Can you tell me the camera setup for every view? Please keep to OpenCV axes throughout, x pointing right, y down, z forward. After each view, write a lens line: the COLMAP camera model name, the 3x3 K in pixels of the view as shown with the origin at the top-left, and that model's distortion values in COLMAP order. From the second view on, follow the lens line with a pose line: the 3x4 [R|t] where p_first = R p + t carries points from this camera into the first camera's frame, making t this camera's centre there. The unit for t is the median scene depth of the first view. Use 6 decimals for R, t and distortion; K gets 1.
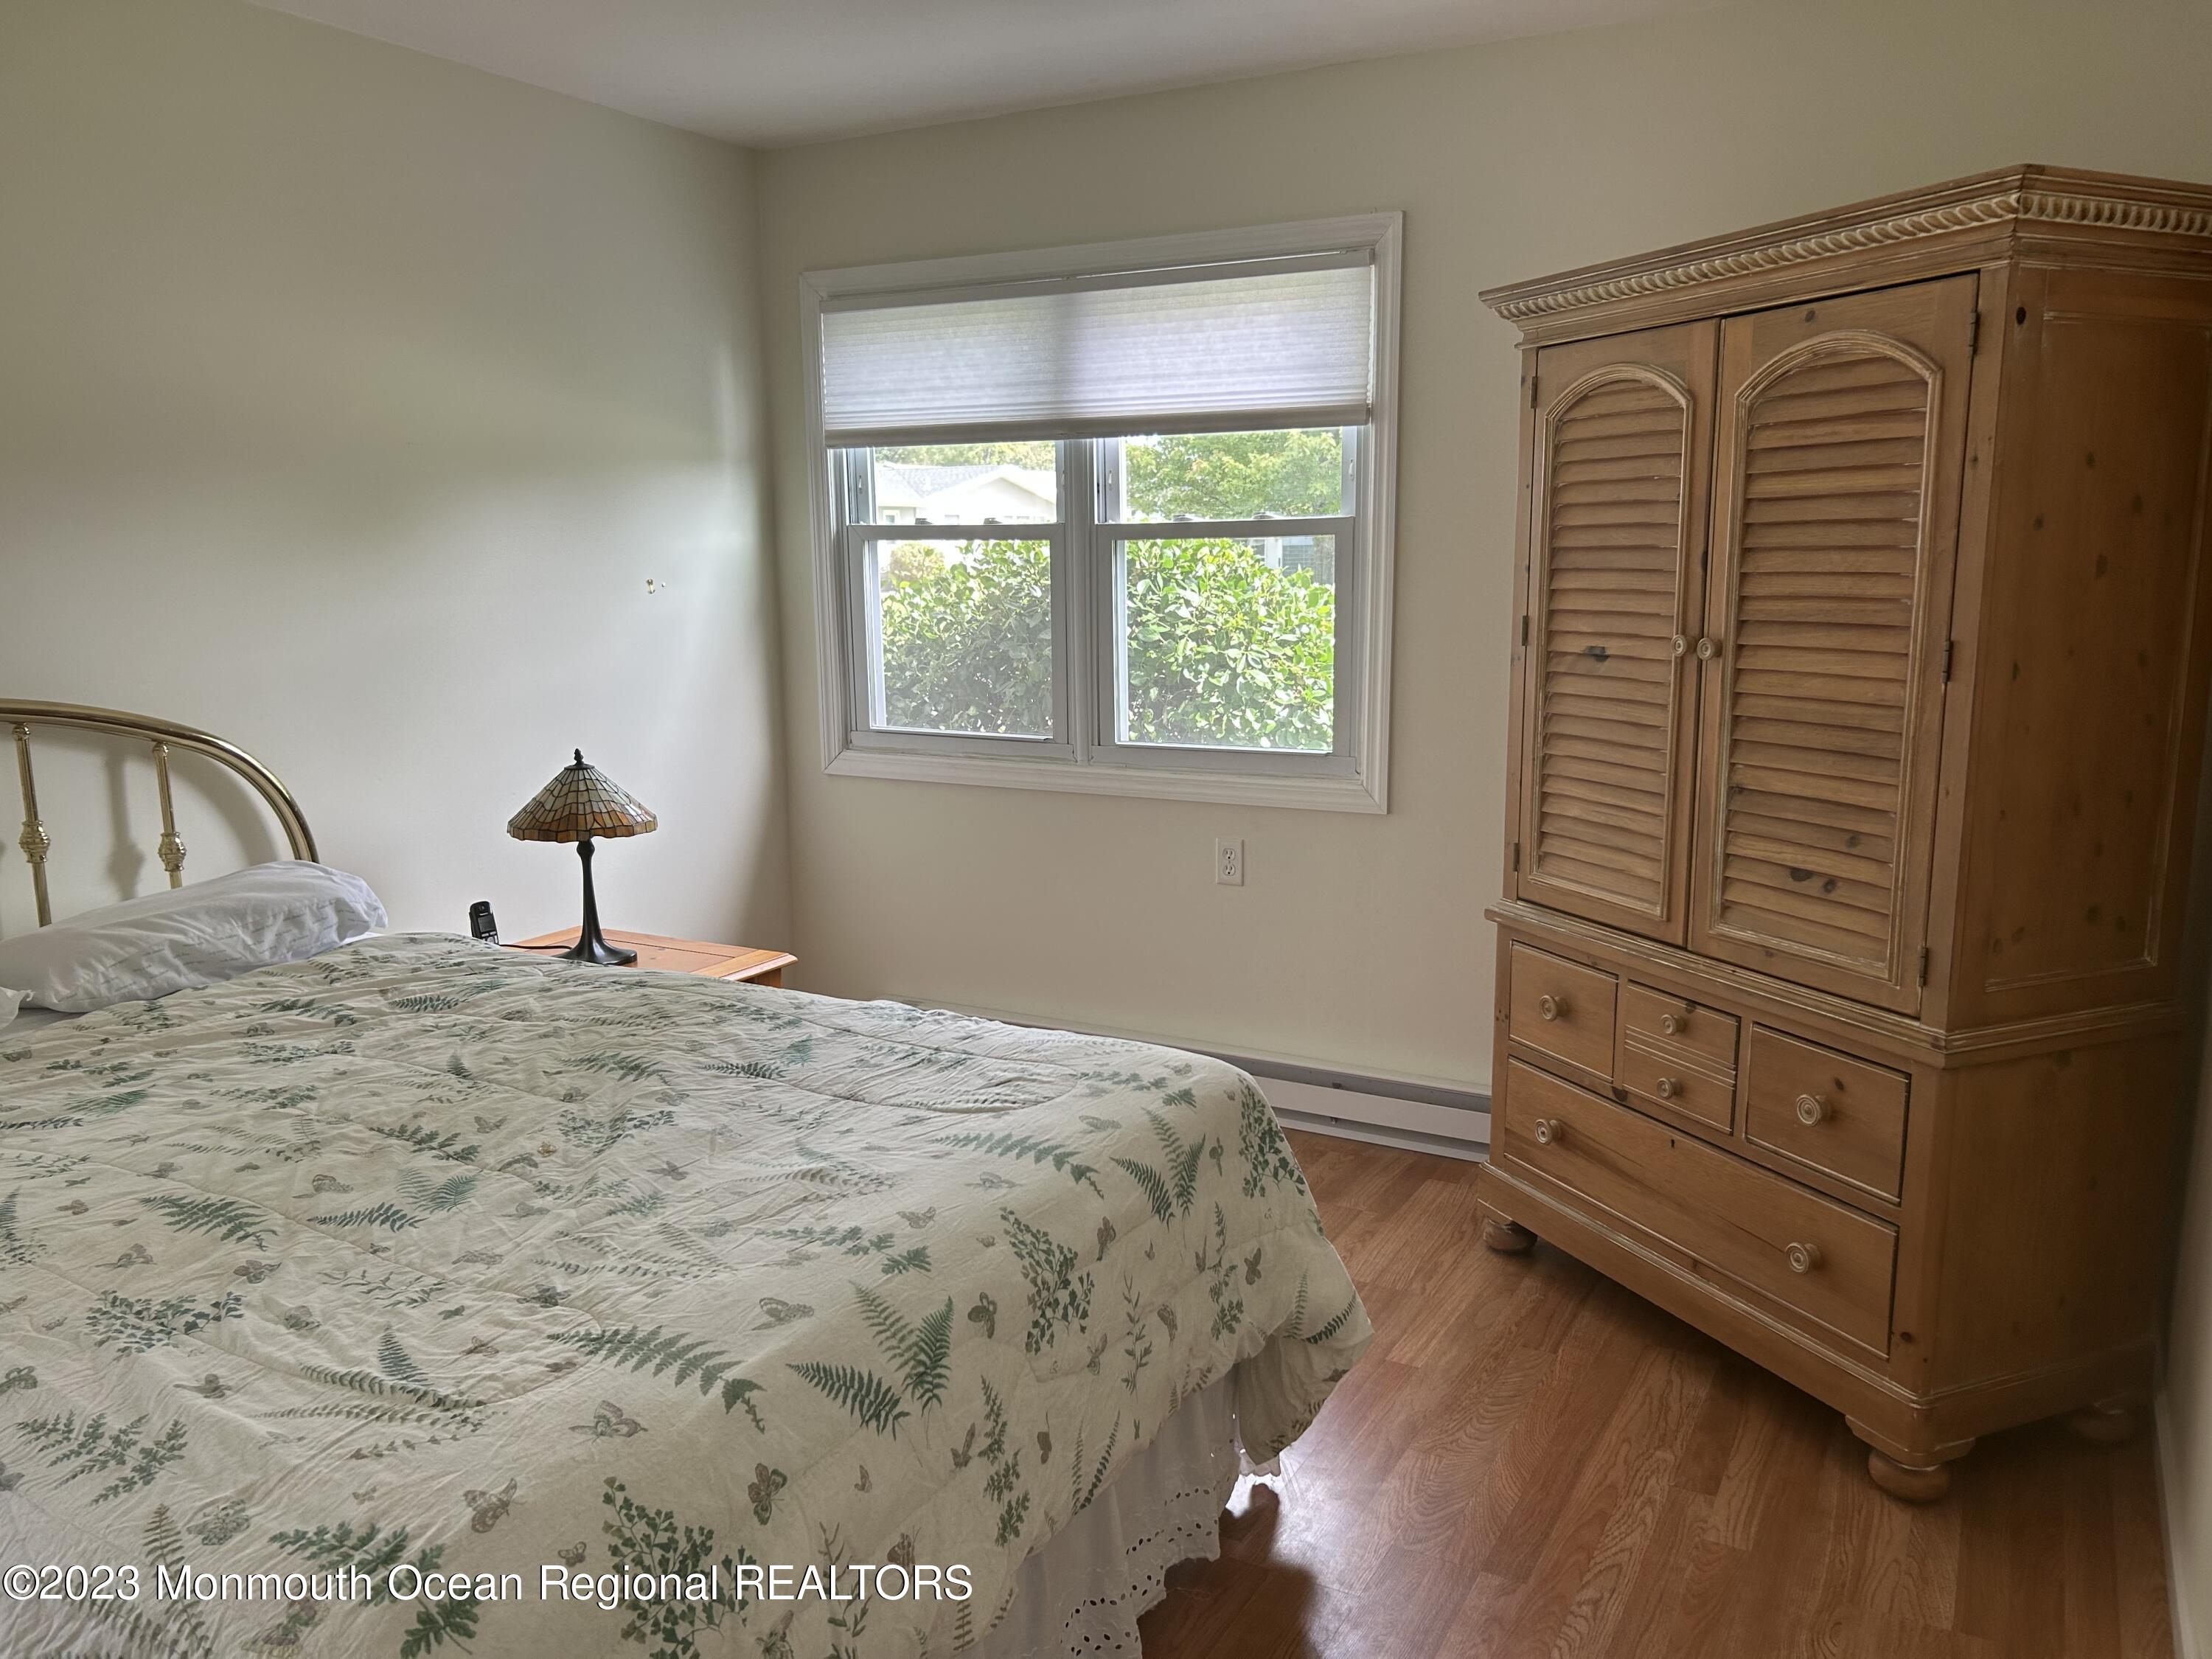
lens RADIAL K [[1668.3, 0, 1112.7], [0, 1668.3, 833.5], [0, 0, 1]] dist [0.051825, -0.059234]
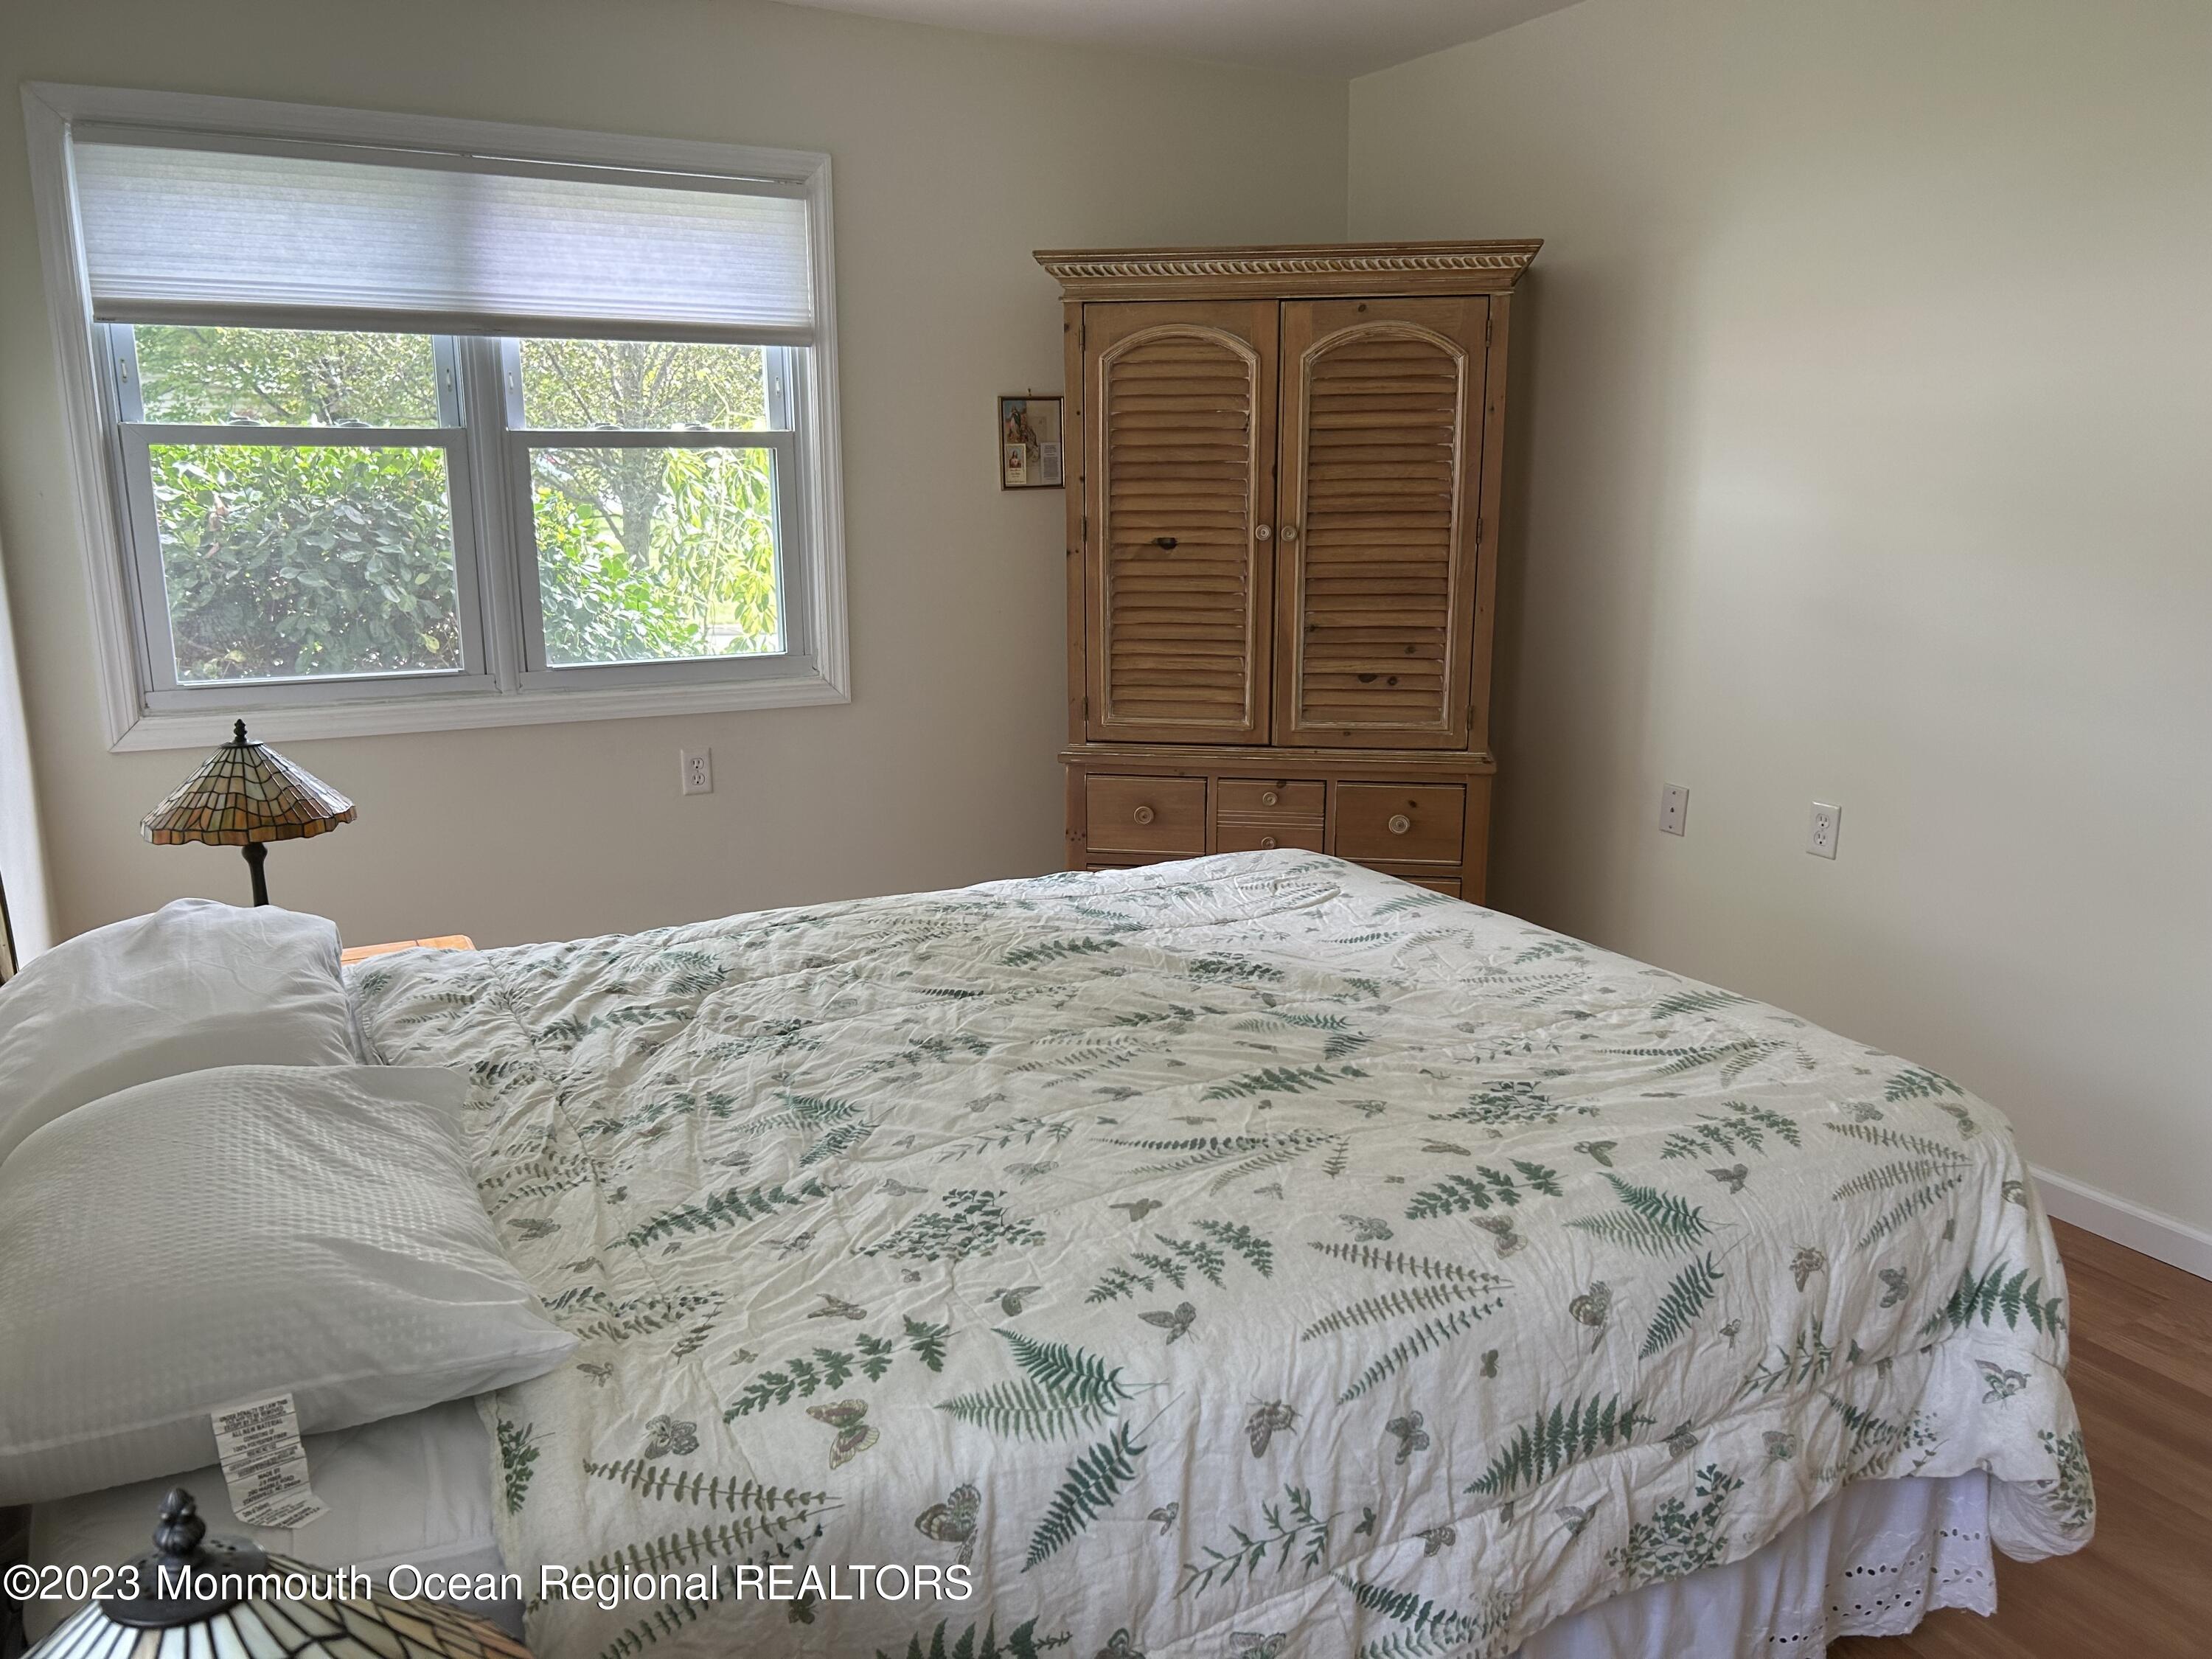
lens RADIAL K [[1668.3, 0, 1114.5], [0, 1668.3, 837.9], [0, 0, 1]] dist [0.051825, -0.059234]
pose [[0.545889, -0.176101, 0.819142, -0.891339], [0.139054, 0.983146, 0.118691, -0.040233], [-0.826238, 0.049113, 0.561176, 0.304674]]
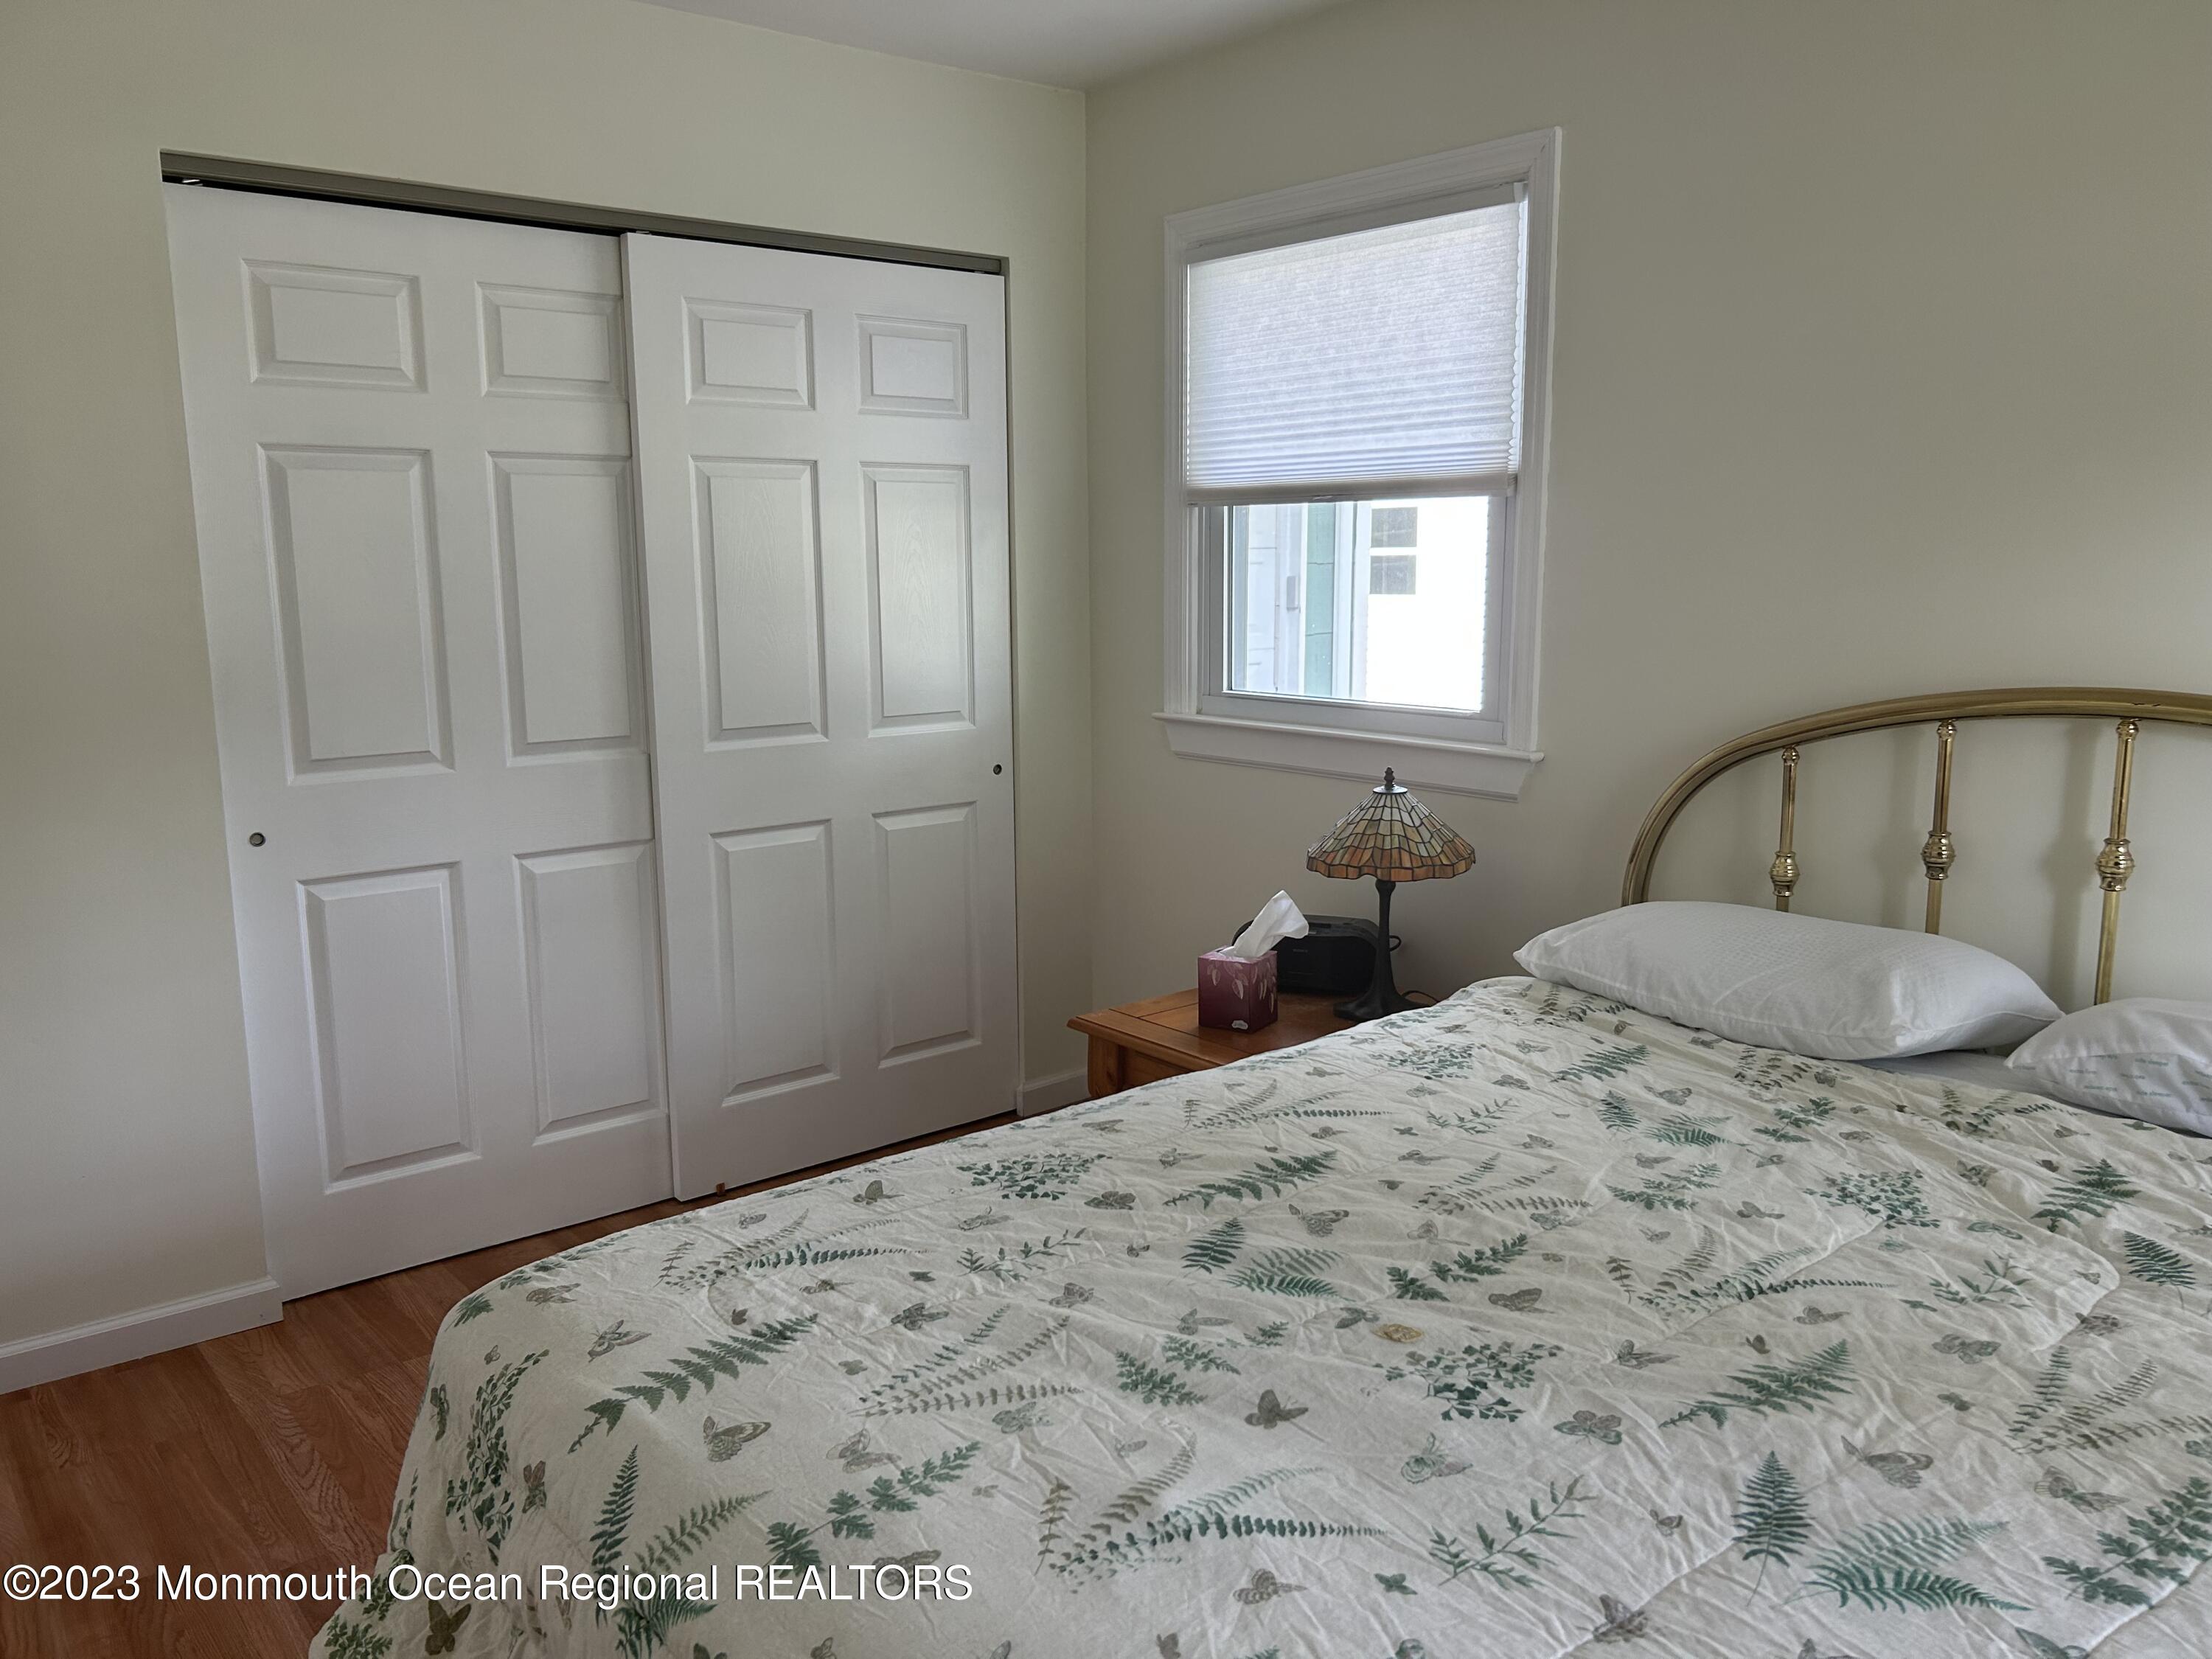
lens RADIAL K [[1668.3, 0, 1107.1], [0, 1668.3, 830.0], [0, 0, 1]] dist [0.051825, -0.059234]
pose [[-0.374370, 0.167804, -0.911970, 0.240895], [-0.149569, 0.959684, 0.237982, -0.125363], [0.915137, 0.225496, -0.334179, 0.749055]]
